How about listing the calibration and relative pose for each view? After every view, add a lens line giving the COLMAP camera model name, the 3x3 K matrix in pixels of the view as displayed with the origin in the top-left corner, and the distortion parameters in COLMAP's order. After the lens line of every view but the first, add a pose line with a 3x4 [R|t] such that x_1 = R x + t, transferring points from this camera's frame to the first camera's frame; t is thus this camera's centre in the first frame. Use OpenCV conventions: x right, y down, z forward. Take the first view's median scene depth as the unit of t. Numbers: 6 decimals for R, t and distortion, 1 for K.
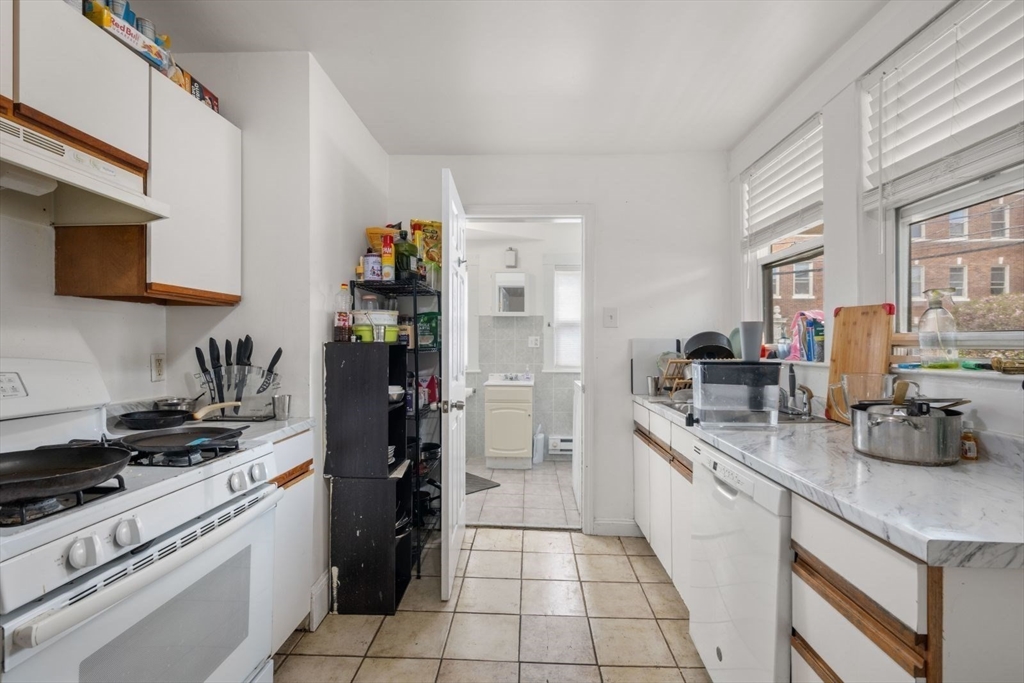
lens RADIAL K [[447.0, 0, 516.3], [0, 447.0, 345.1], [0, 0, 1]] dist [-0.003707, 0.001363]
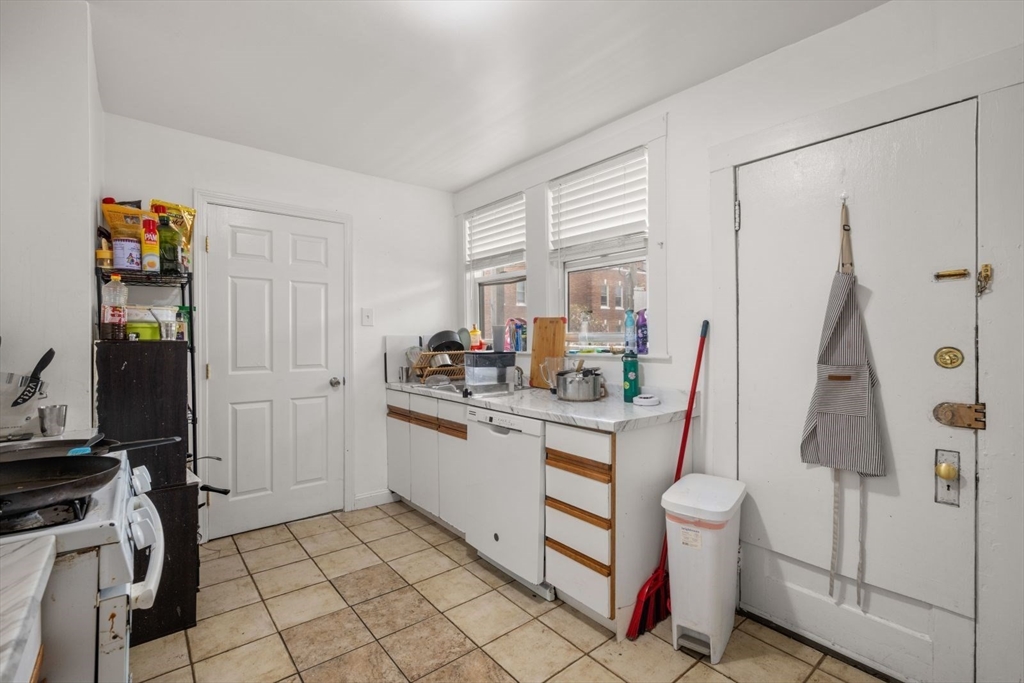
lens RADIAL K [[447.0, 0, 515.0], [0, 447.0, 343.4], [0, 0, 1]] dist [-0.003707, 0.001363]
pose [[0.754999, -0.010694, 0.655638, -0.392071], [0.005460, 0.999935, 0.010022, -0.006303], [-0.655703, -0.003986, 0.755009, -0.174228]]
